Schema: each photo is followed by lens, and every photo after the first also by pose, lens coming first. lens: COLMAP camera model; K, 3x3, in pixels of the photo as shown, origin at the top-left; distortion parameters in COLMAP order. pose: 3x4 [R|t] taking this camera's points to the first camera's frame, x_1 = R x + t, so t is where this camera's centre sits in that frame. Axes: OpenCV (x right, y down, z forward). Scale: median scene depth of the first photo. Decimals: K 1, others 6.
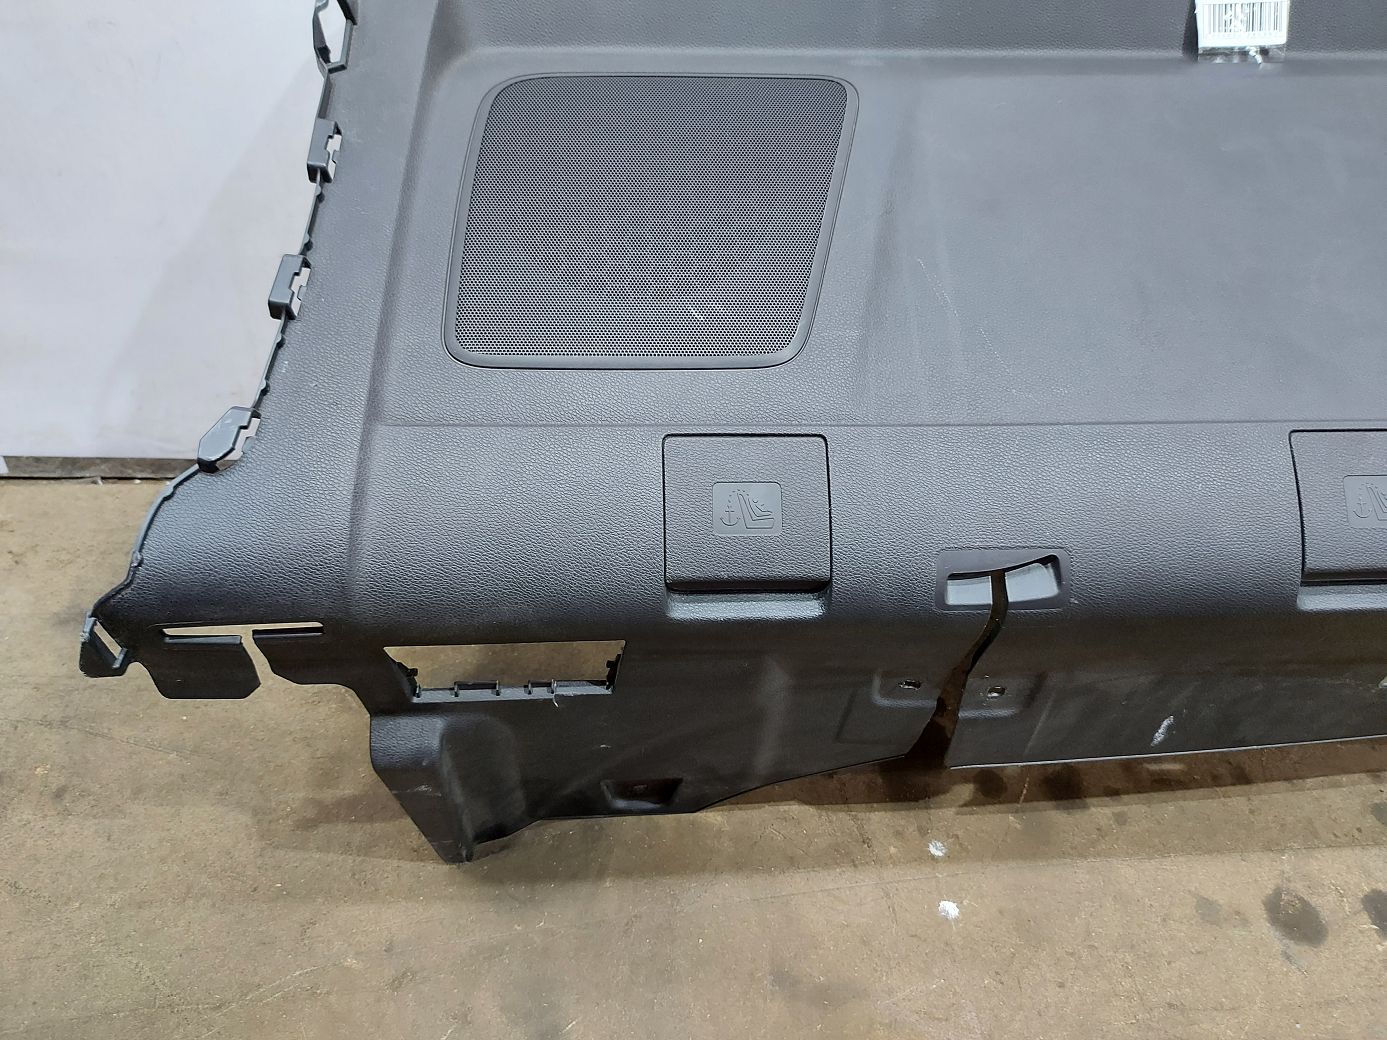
lens RADIAL K [[1017.8, 0, 693.5], [0, 1017.8, 520.0], [0, 0, 1]] dist [0.038859, -0.070847]
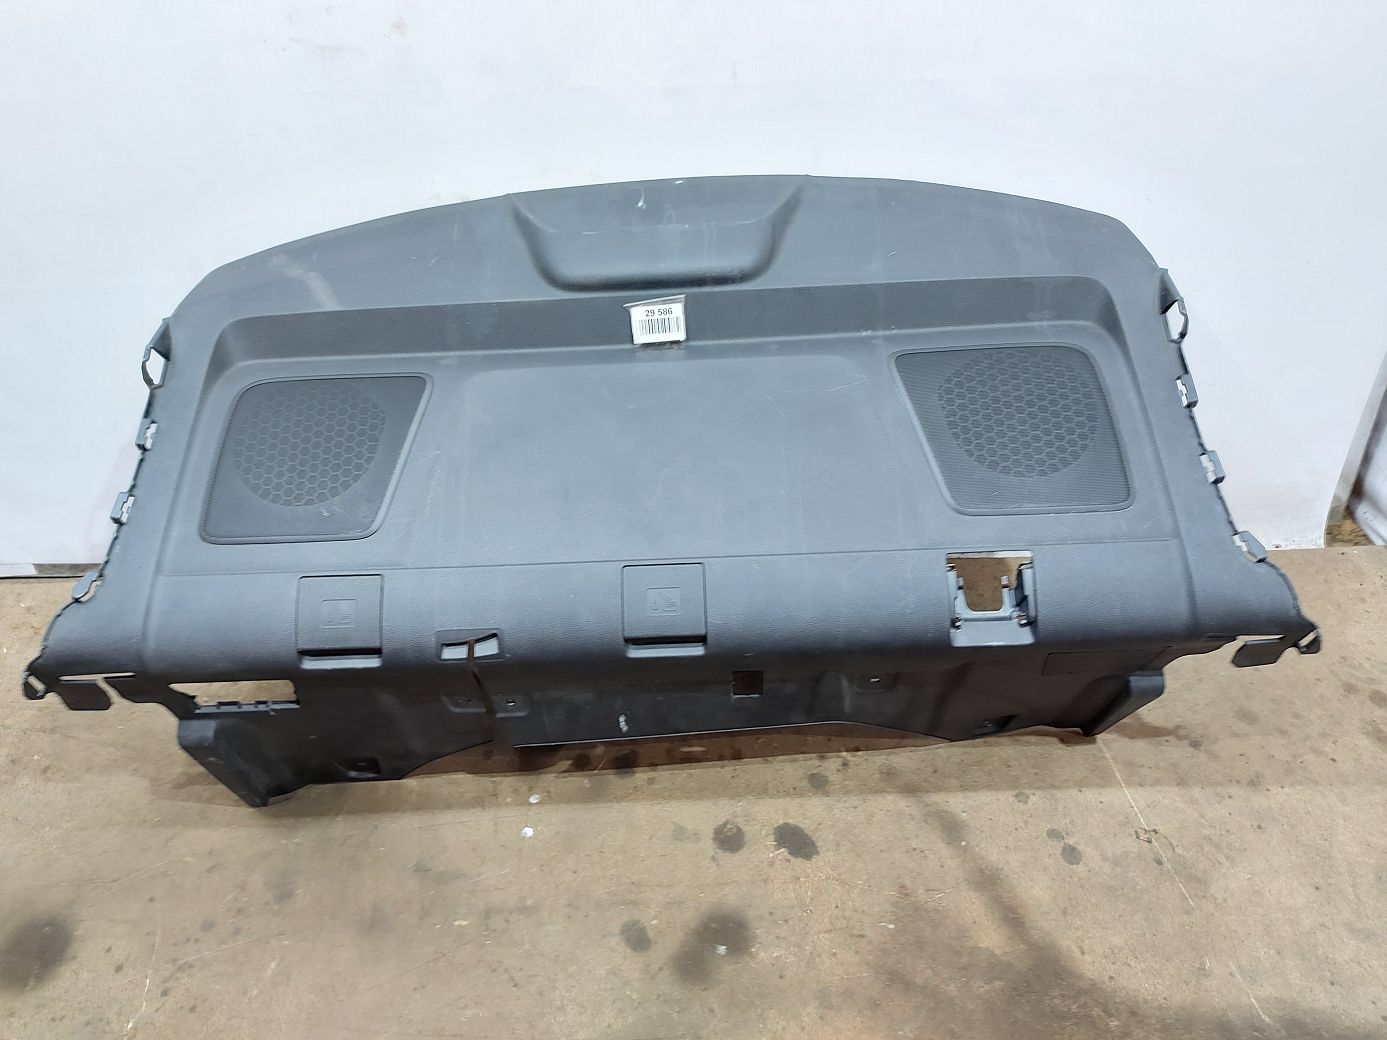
lens RADIAL K [[1021.2, 0, 702.1], [0, 1021.2, 521.2], [0, 0, 1]] dist [0.051500, -0.077316]
pose [[0.996373, -0.024064, -0.081622, 0.709453], [0.021810, 0.999359, -0.028399, -0.090286], [0.082253, 0.026515, 0.996259, -0.732135]]
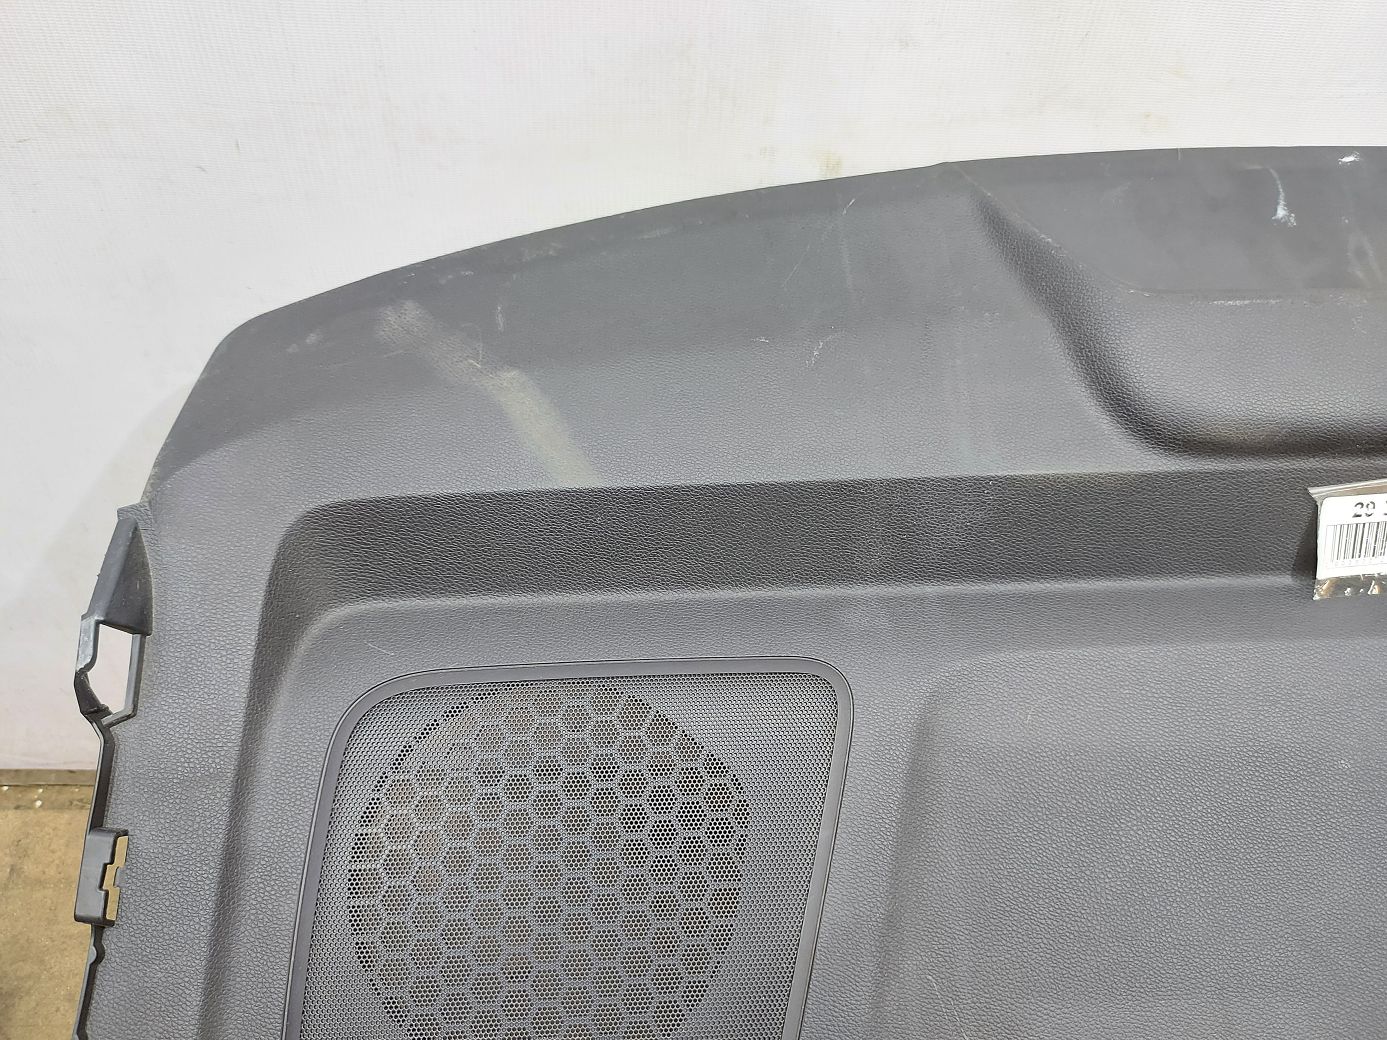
lens RADIAL K [[1021.2, 0, 702.1], [0, 1021.2, 521.2], [0, 0, 1]] dist [0.051500, -0.077316]
pose [[0.999834, 0.001194, 0.018177, 0.033799], [-0.003370, 0.992749, 0.120157, -0.558925], [-0.017902, -0.120198, 0.992588, 0.254772]]
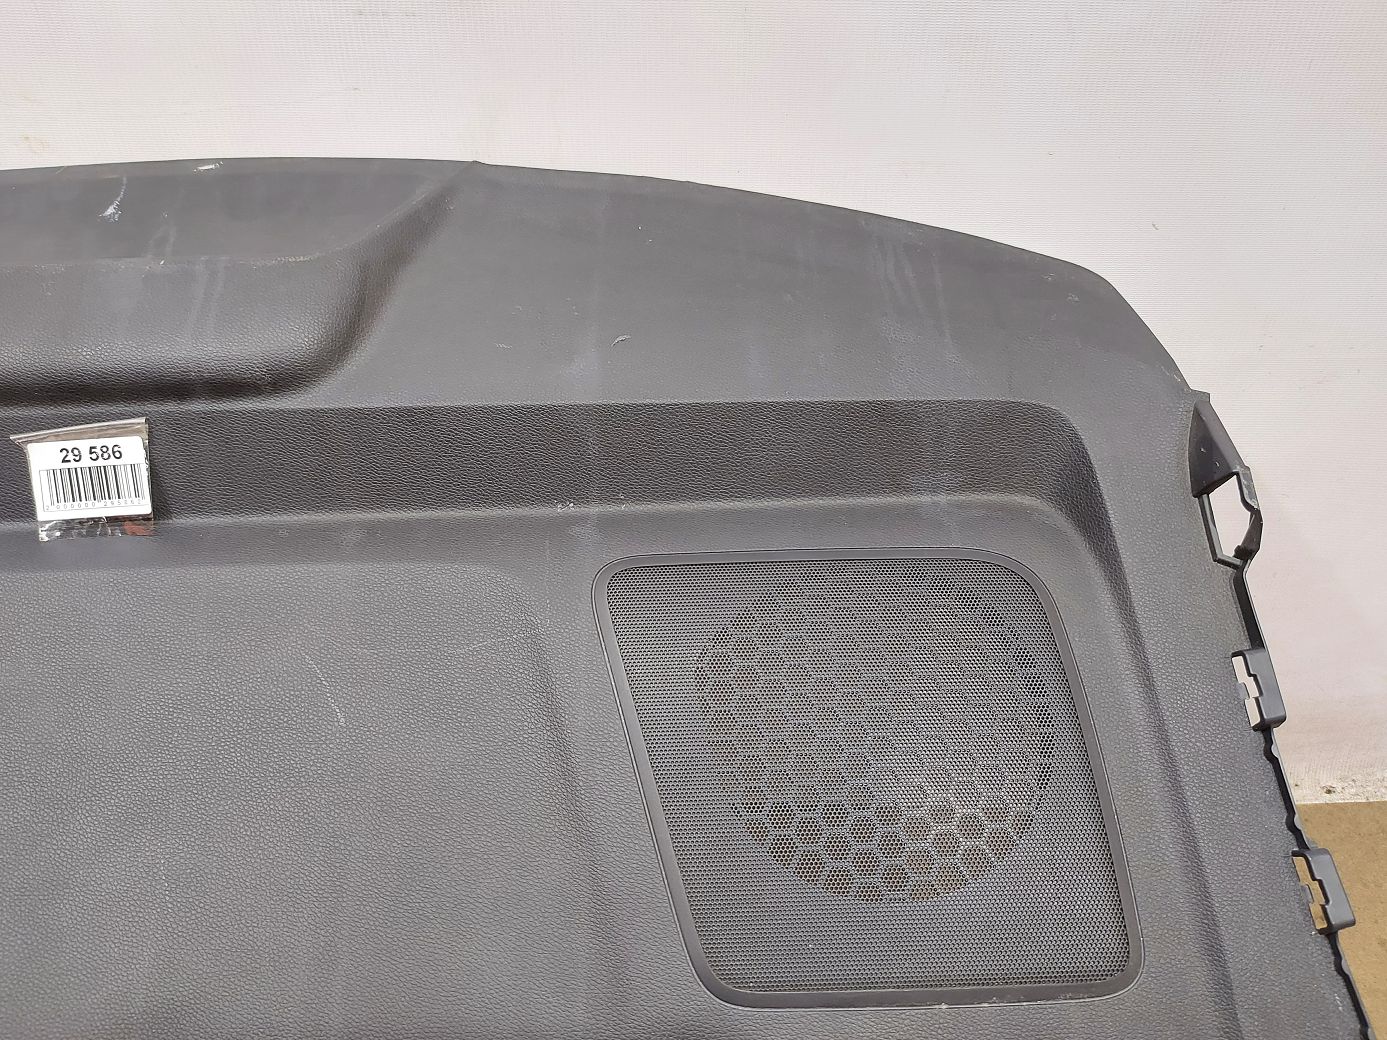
lens RADIAL K [[1021.2, 0, 702.1], [0, 1021.2, 521.2], [0, 0, 1]] dist [0.051500, -0.077316]
pose [[0.999385, -0.007843, -0.034182, 0.982962], [0.006770, 0.999484, -0.031406, -0.409190], [0.034411, 0.031155, 0.998922, 0.199783]]
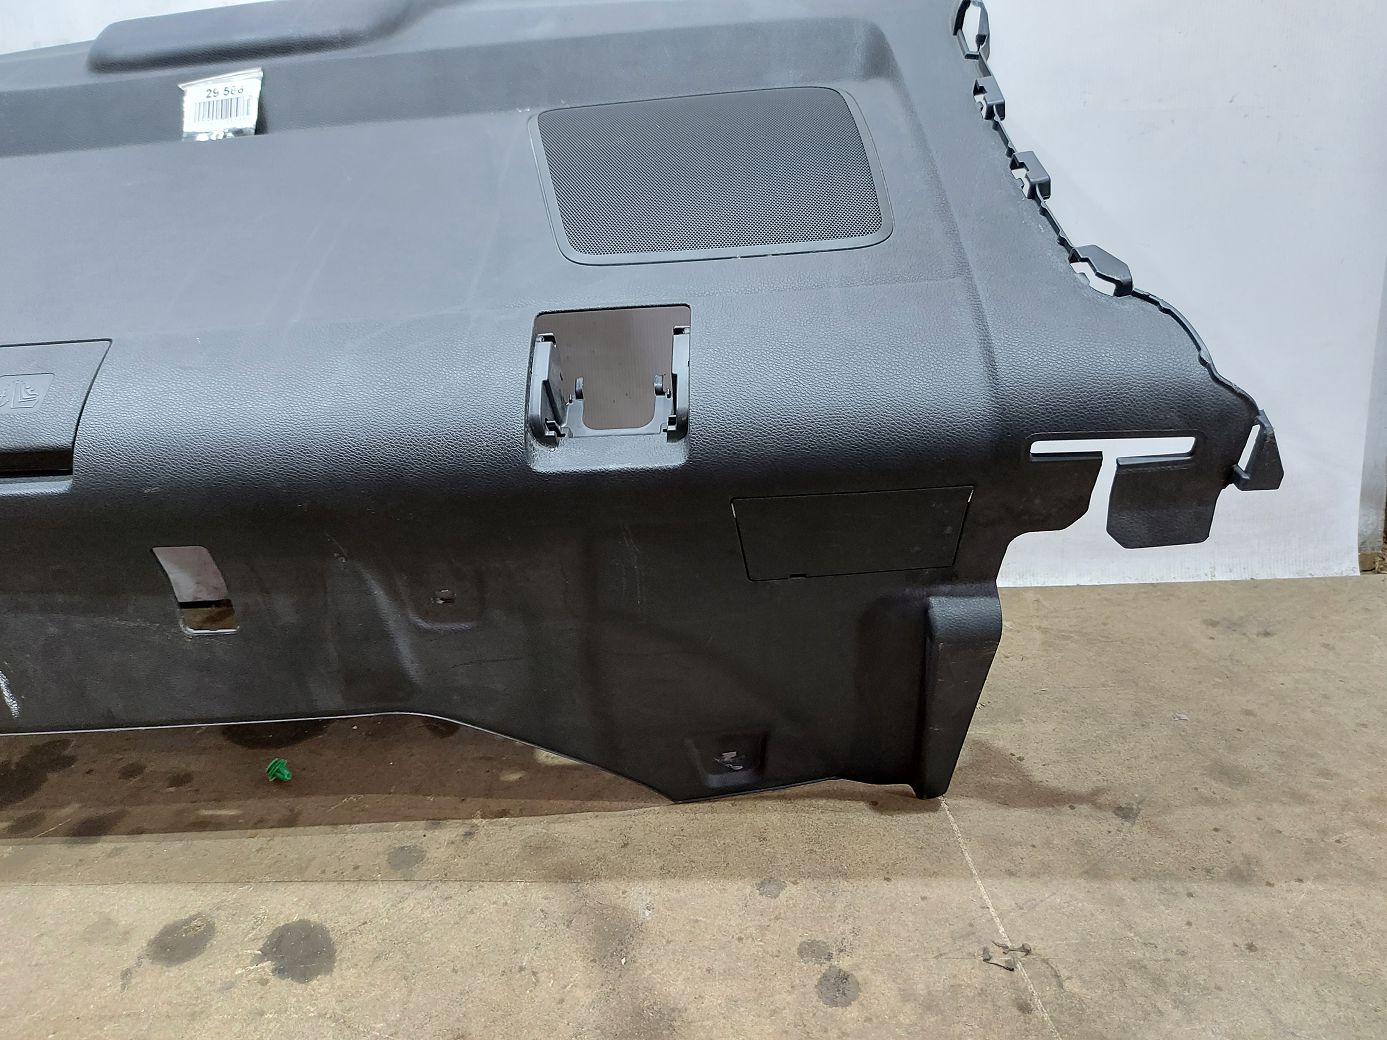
lens RADIAL K [[1021.2, 0, 702.1], [0, 1021.2, 521.2], [0, 0, 1]] dist [0.051500, -0.077316]
pose [[0.987552, -0.042994, -0.151305, 1.193120], [-0.016560, 0.928157, -0.371822, 0.384182], [0.156421, 0.369699, 0.915891, 0.141274]]
